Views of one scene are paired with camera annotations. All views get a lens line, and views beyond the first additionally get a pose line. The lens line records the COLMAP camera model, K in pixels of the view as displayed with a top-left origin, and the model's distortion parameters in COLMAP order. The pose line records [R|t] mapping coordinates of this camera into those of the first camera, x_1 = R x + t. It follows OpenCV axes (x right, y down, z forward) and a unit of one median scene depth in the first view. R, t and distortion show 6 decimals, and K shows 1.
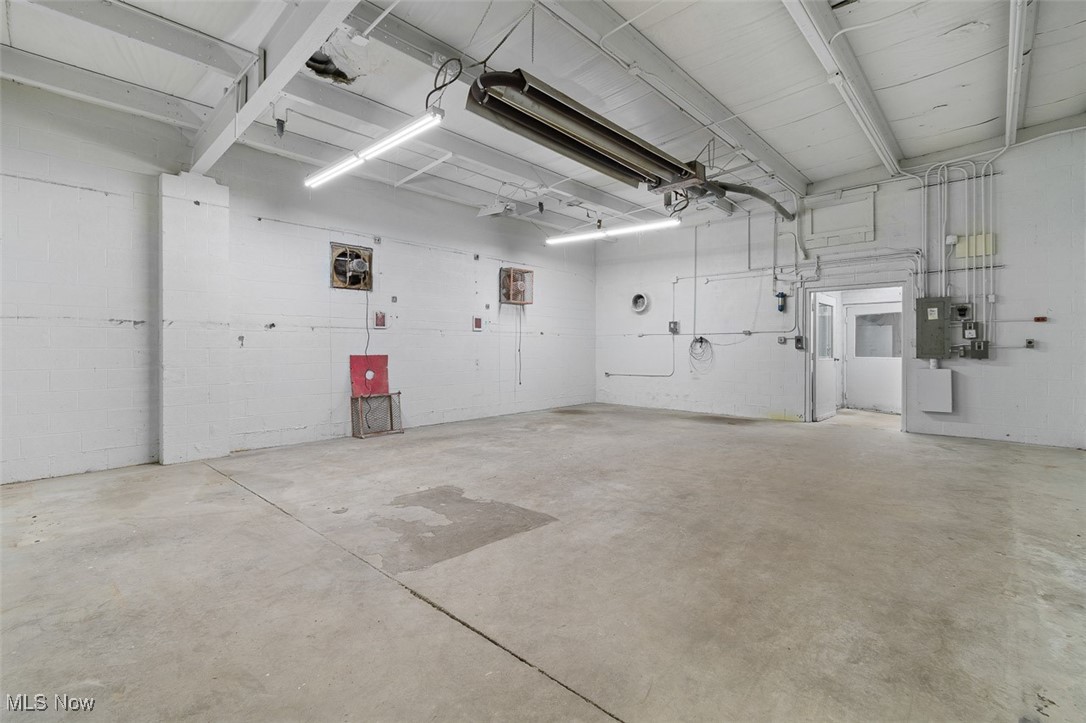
lens RADIAL K [[484.9, 0, 534.1], [0, 484.9, 352.4], [0, 0, 1]] dist [-0.001963, -0.000466]
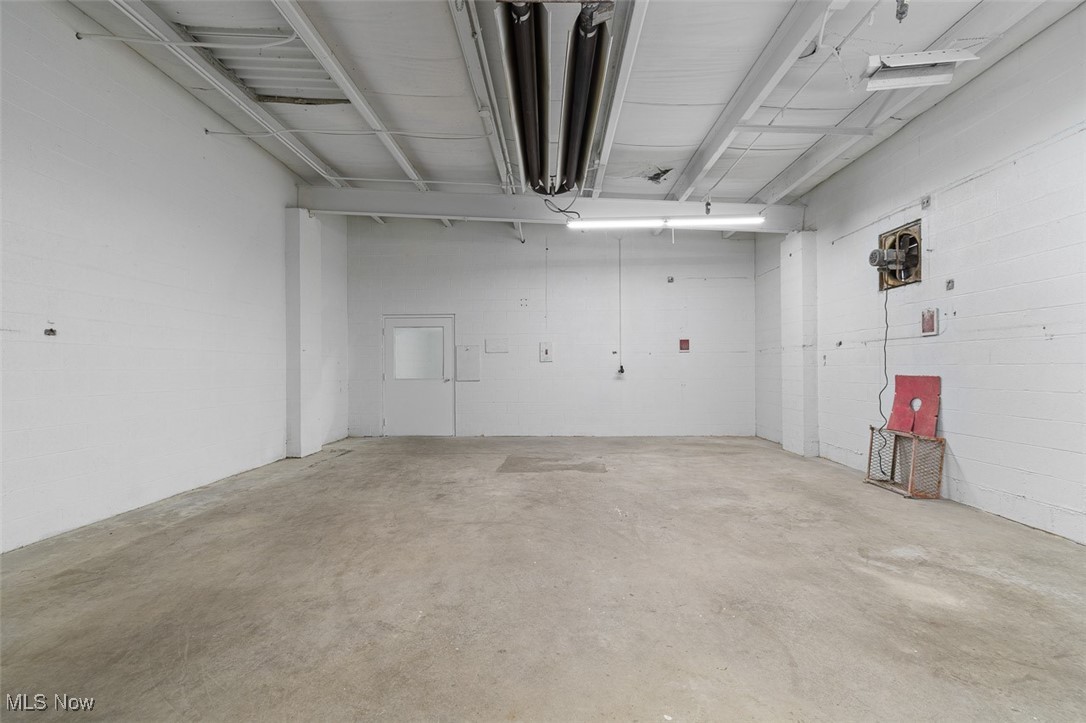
lens RADIAL K [[484.9, 0, 536.1], [0, 484.9, 365.8], [0, 0, 1]] dist [-0.001963, -0.000466]
pose [[-0.741522, 0.001640, -0.670926, 0.560283], [-0.000490, 0.999995, 0.002986, -0.011191], [0.670928, 0.002543, -0.741518, 1.233097]]
